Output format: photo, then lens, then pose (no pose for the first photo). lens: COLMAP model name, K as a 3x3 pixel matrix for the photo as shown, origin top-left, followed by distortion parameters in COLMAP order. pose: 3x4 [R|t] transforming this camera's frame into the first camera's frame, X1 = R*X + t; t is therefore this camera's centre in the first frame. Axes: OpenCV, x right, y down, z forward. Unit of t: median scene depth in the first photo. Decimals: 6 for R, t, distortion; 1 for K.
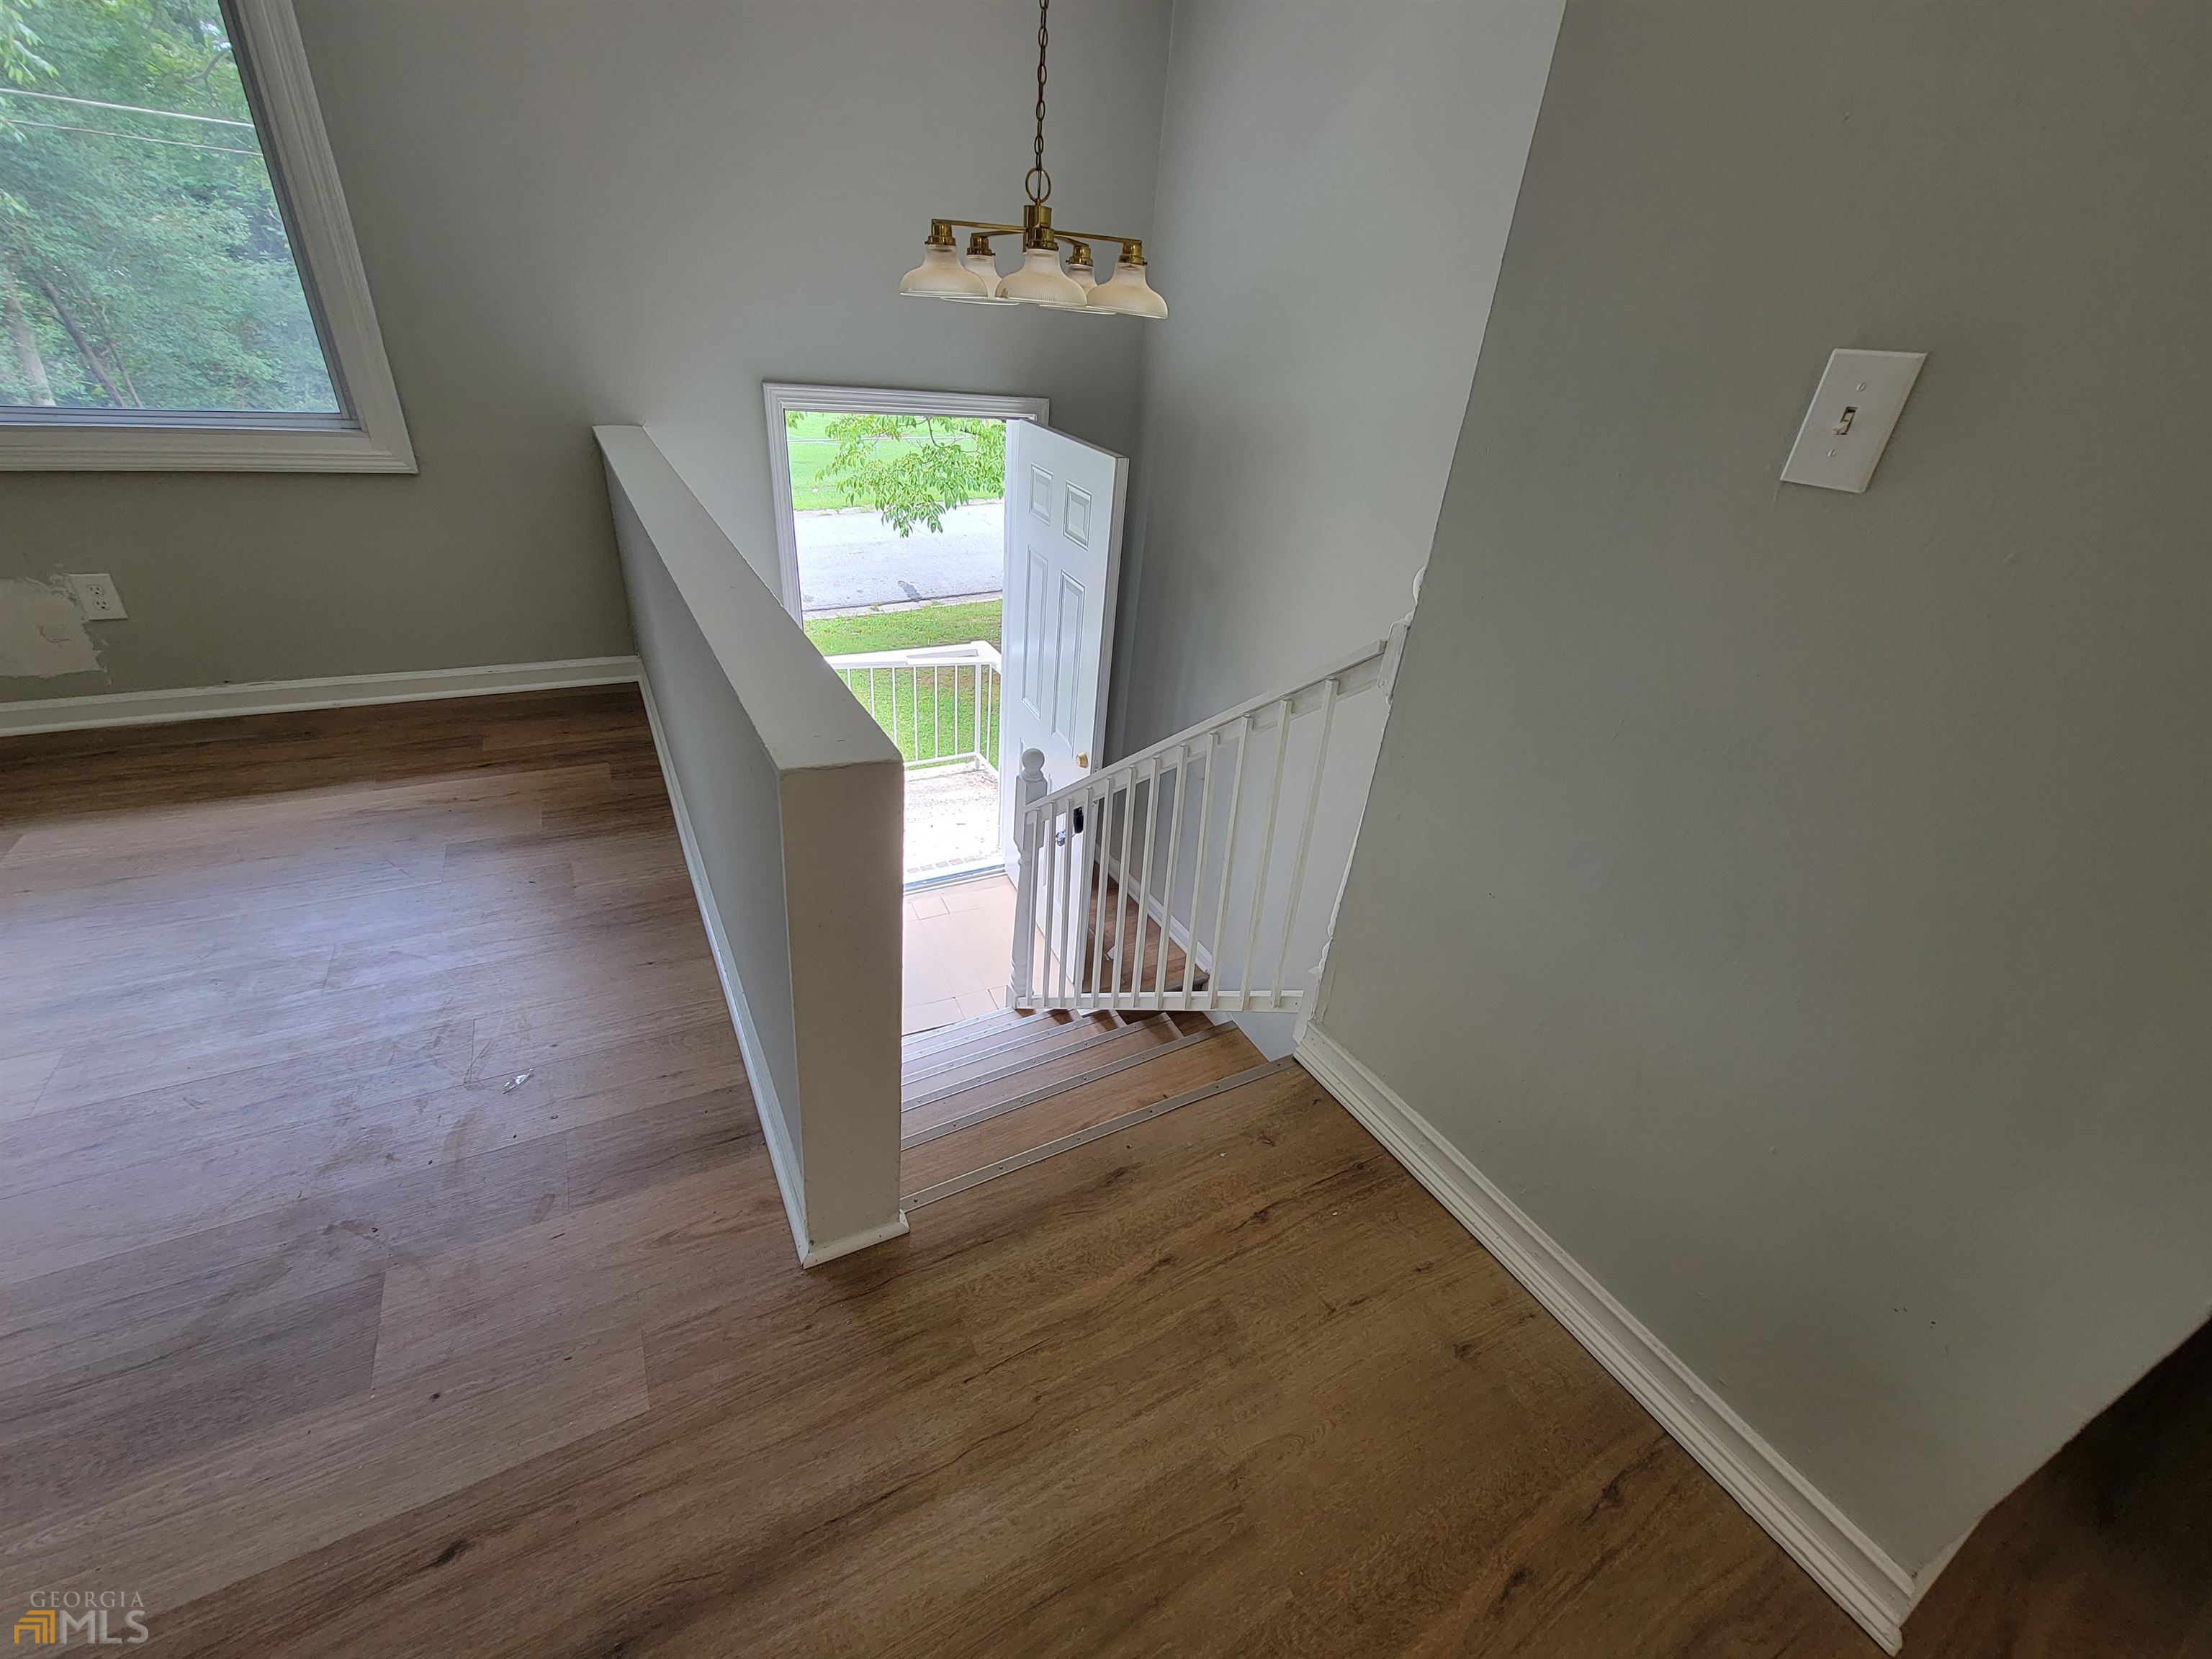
lens RADIAL K [[904.7, 0, 1109.9], [0, 904.7, 832.0], [0, 0, 1]] dist [-0.003065, -0.000130]
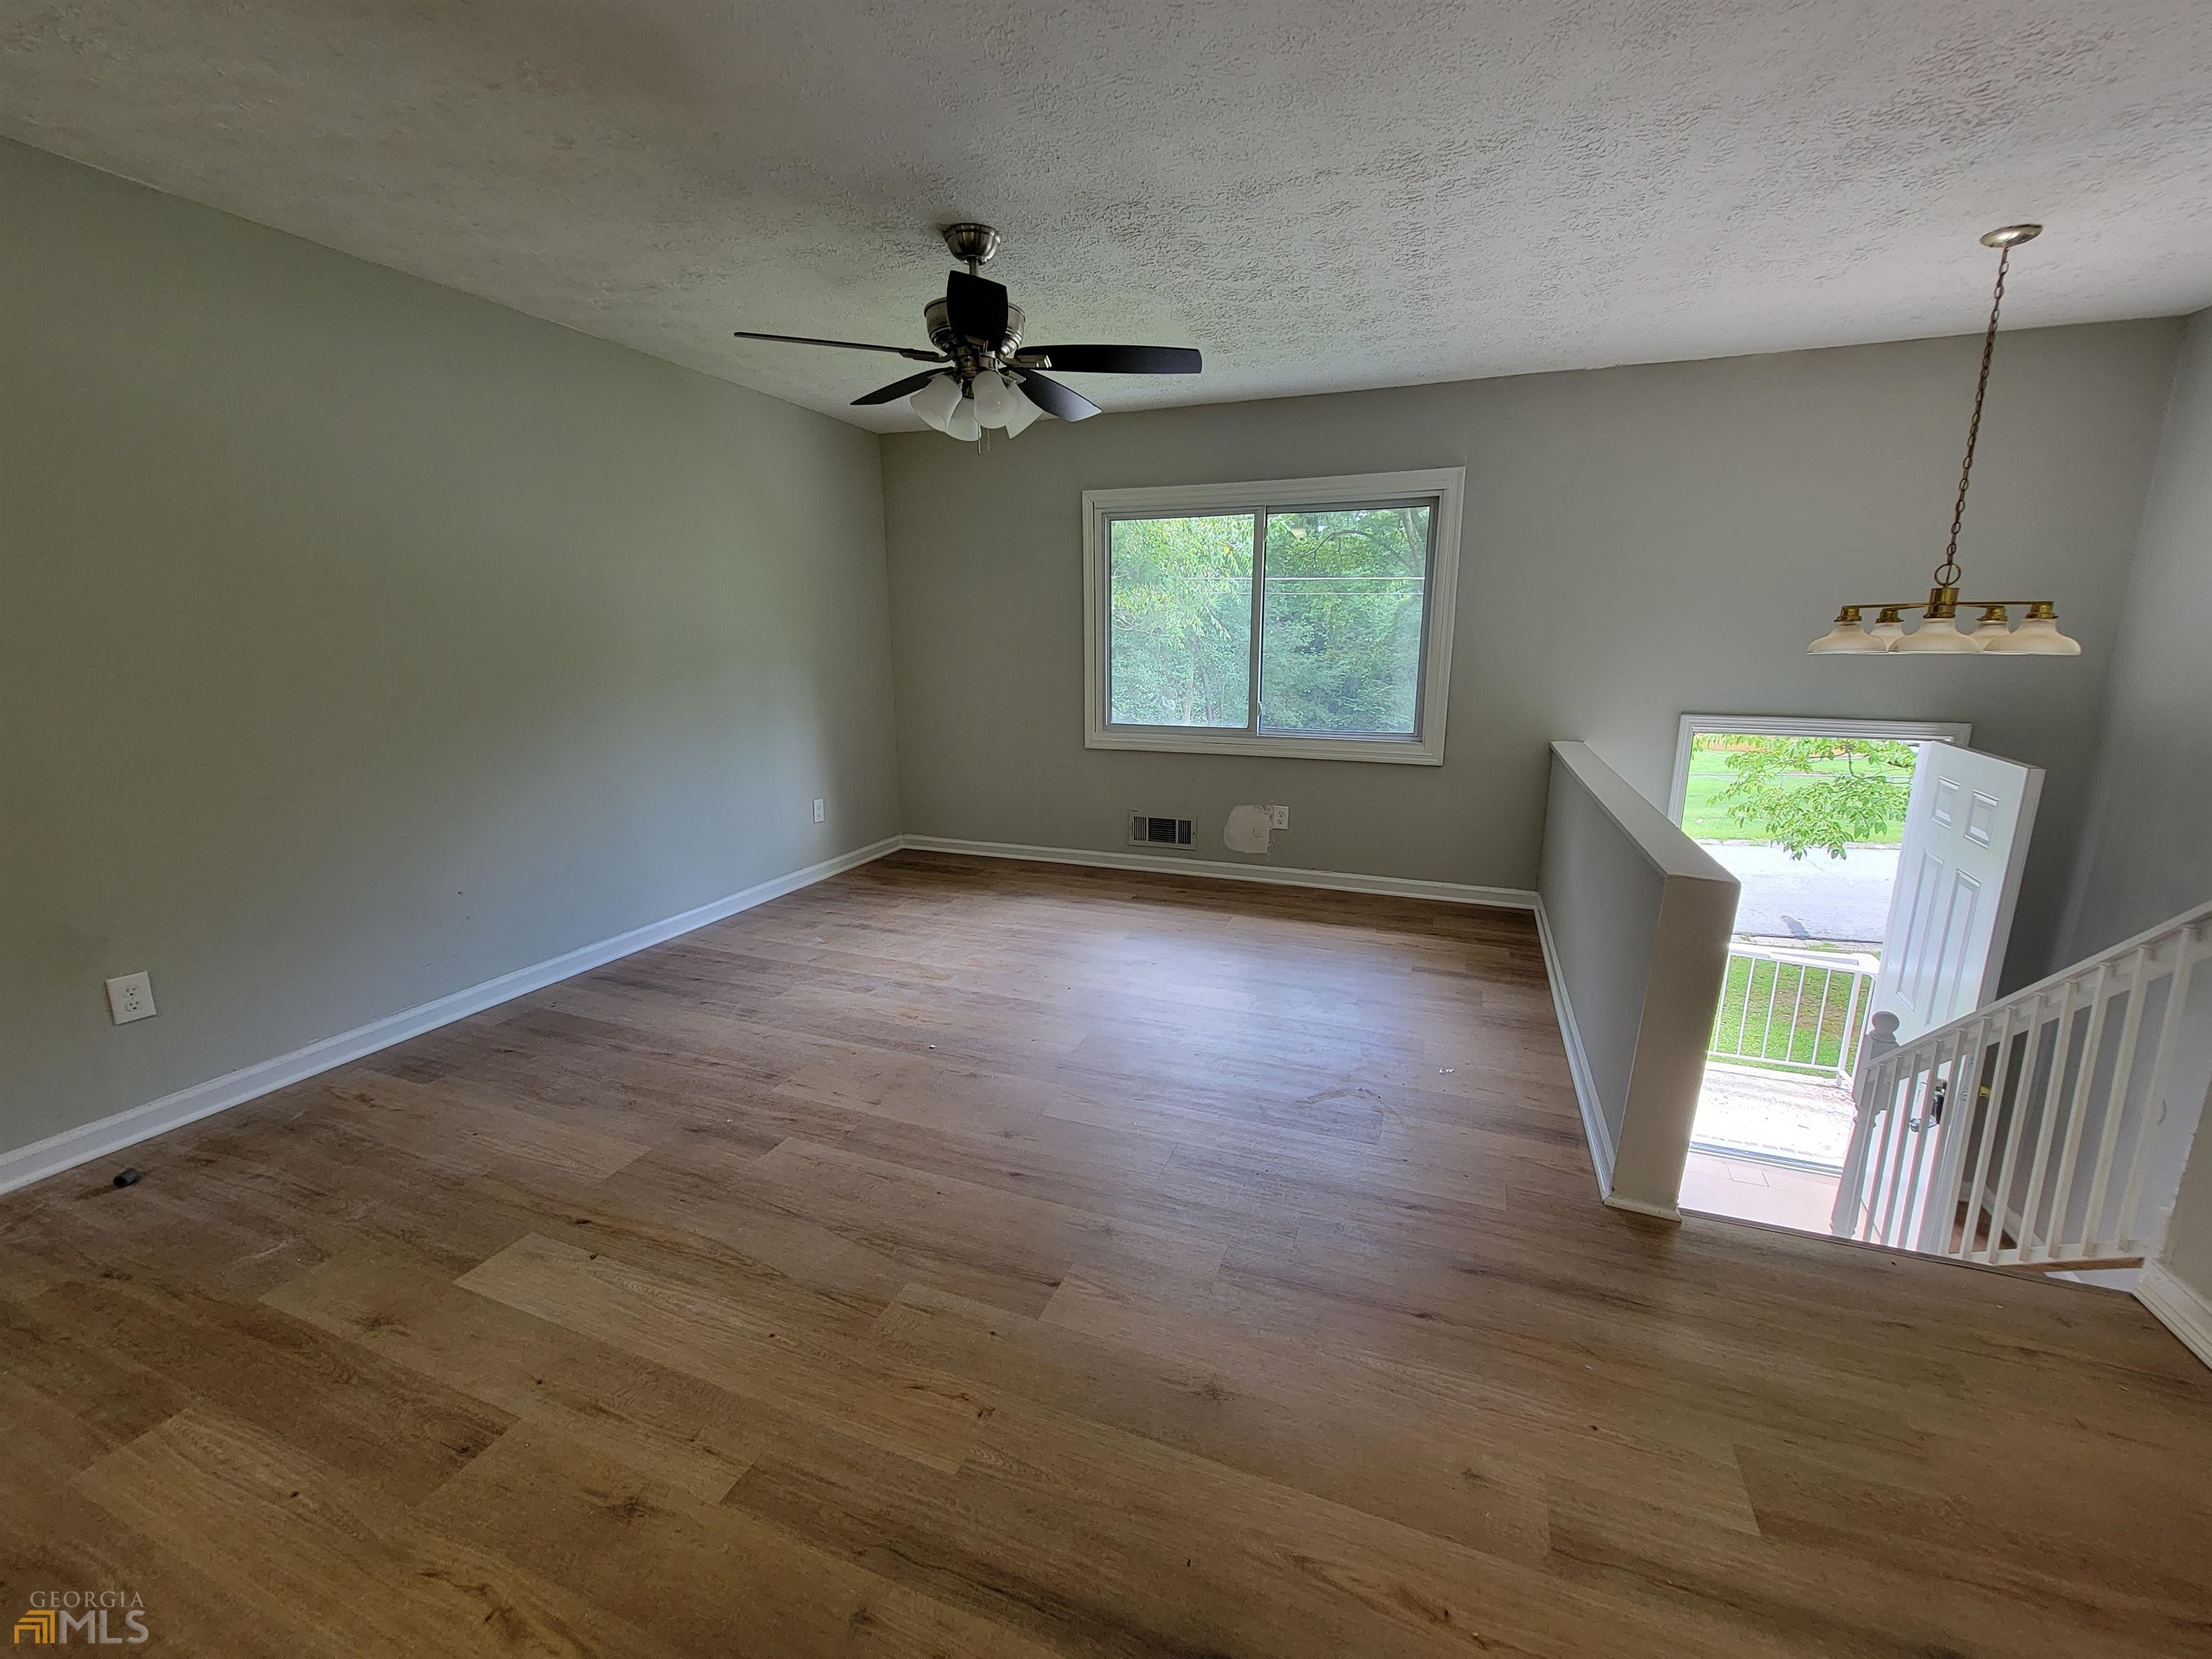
lens RADIAL K [[904.7, 0, 1109.9], [0, 904.7, 832.0], [0, 0, 1]] dist [-0.003065, -0.000130]
pose [[0.640210, 0.079203, -0.764106, 0.136180], [-0.332441, 0.925272, -0.182630, 0.229135], [0.692541, 0.370942, 0.618699, -0.423268]]
